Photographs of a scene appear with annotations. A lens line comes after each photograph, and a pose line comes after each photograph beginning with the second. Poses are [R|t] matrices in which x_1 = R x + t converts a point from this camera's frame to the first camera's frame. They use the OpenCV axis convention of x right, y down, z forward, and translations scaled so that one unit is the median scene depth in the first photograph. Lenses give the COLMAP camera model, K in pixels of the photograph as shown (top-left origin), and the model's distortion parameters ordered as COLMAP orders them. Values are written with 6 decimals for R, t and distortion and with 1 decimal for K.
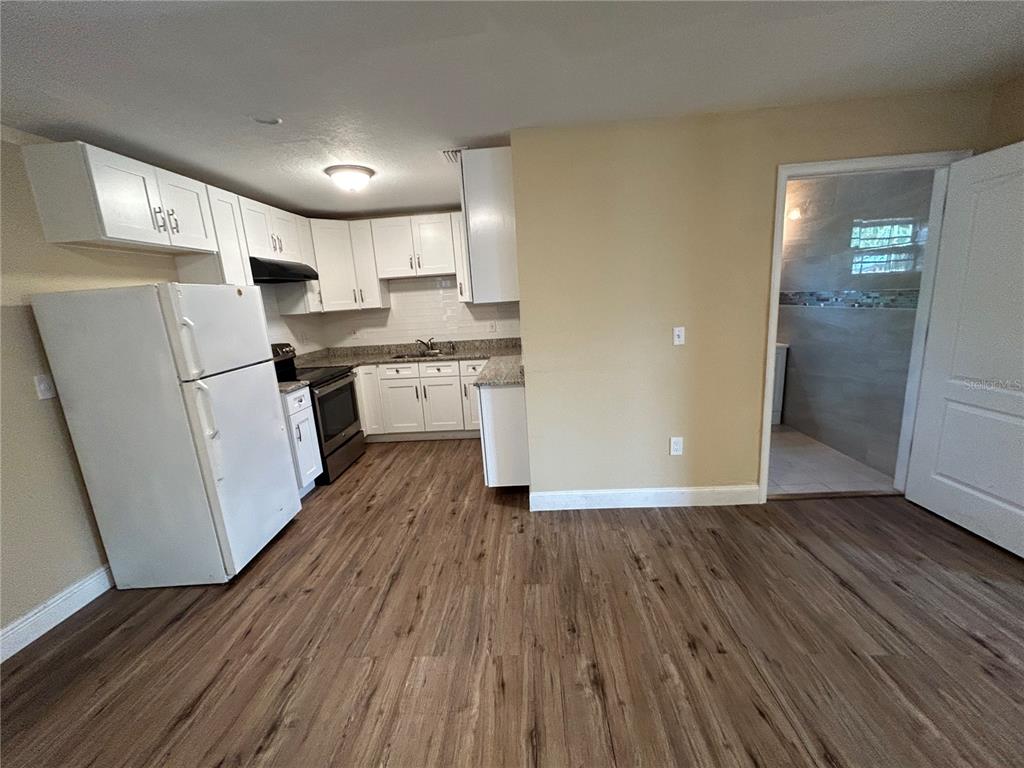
lens RADIAL K [[411.0, 0, 513.9], [0, 411.0, 384.7], [0, 0, 1]] dist [0.000639, 0.000606]
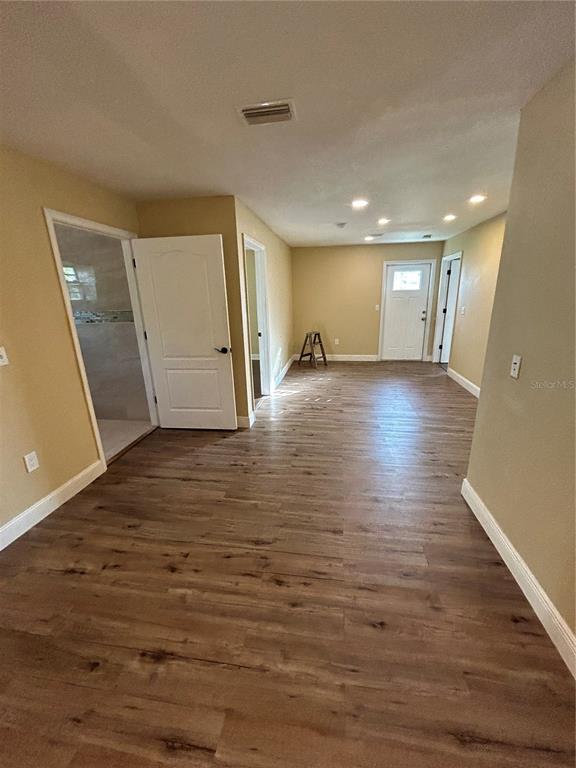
lens RADIAL K [[308.2, 0, 286.8], [0, 308.2, 382.9], [0, 0, 1]] dist [0.000639, 0.000606]
pose [[0.116234, -0.222027, 0.968088, -0.300657], [0.223206, 0.955602, 0.192364, -0.057609], [-0.967816, 0.193724, 0.160631, 0.278504]]
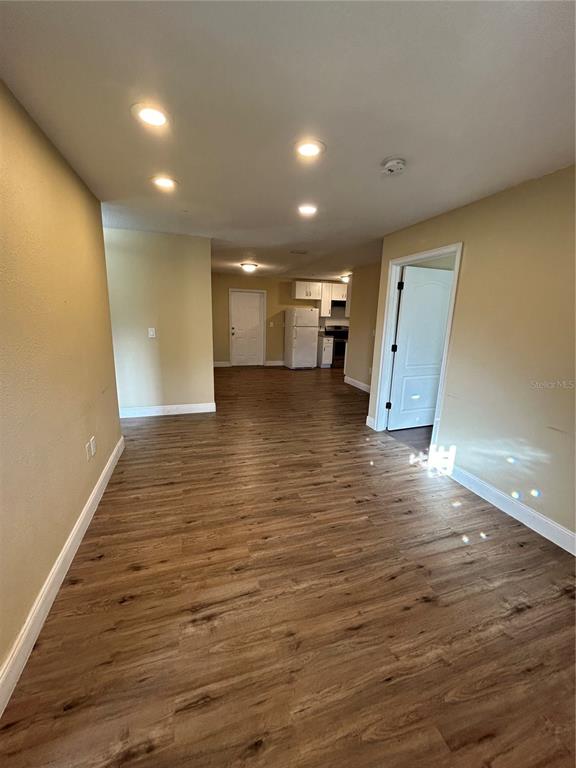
lens RADIAL K [[308.2, 0, 287.3], [0, 308.2, 384.7], [0, 0, 1]] dist [0.000639, 0.000606]
pose [[0.339603, 0.269085, -0.901257, 2.778708], [-0.233857, 0.952270, 0.196196, -0.056722], [0.911033, 0.144137, 0.386321, -0.467790]]
